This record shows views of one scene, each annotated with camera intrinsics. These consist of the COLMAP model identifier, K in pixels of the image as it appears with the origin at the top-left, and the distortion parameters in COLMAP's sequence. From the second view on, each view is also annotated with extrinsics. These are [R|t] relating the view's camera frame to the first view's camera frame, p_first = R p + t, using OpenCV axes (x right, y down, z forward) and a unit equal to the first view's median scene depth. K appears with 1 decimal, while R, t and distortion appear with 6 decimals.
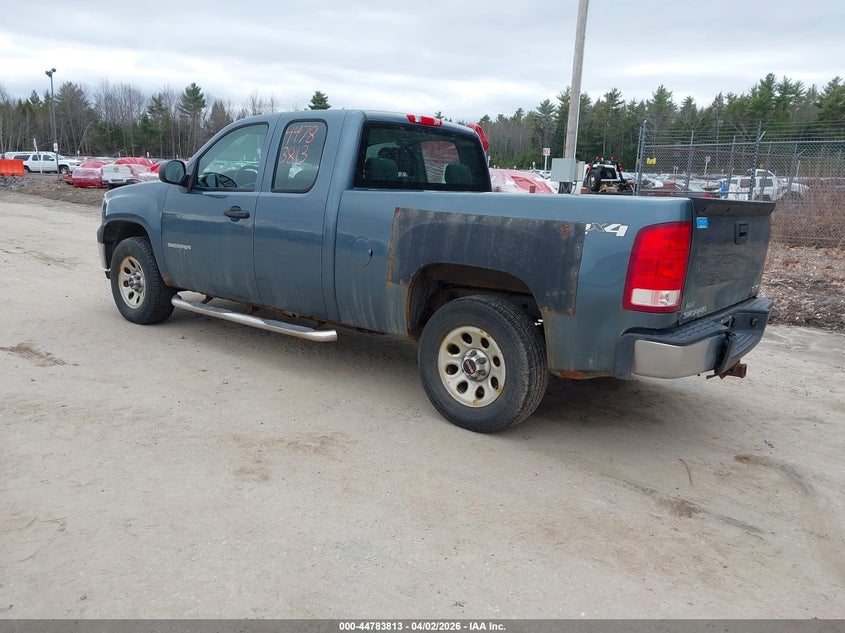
lens RADIAL K [[675.6, 0, 417.9], [0, 675.6, 312.4], [0, 0, 1]] dist [0.009758, 0.002575]
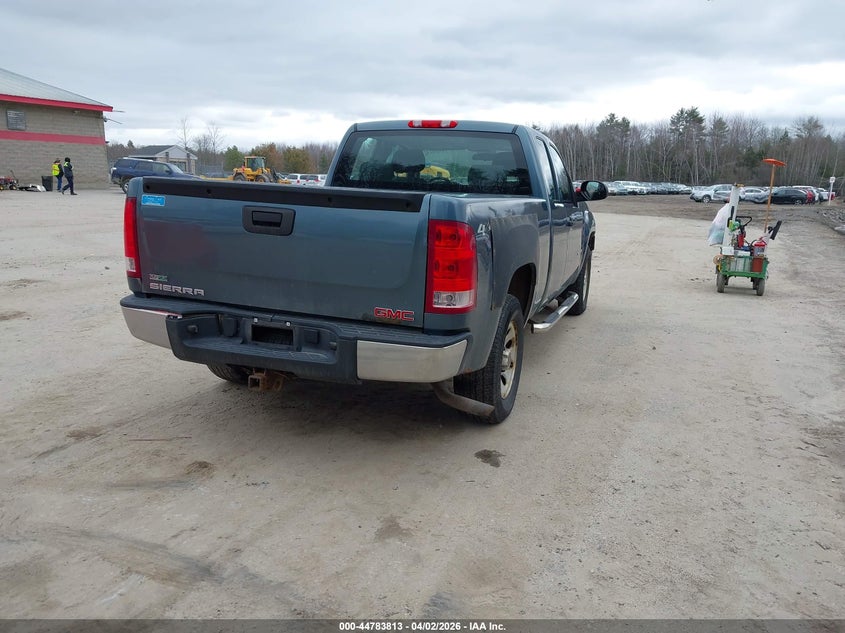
lens RADIAL K [[675.6, 0, 420.1], [0, 675.6, 312.7], [0, 0, 1]] dist [0.009758, 0.002575]
pose [[0.301486, 0.150626, -0.941498, 1.473371], [-0.202021, 0.975115, 0.091313, -0.132786], [0.931823, 0.162673, 0.324413, 0.999008]]
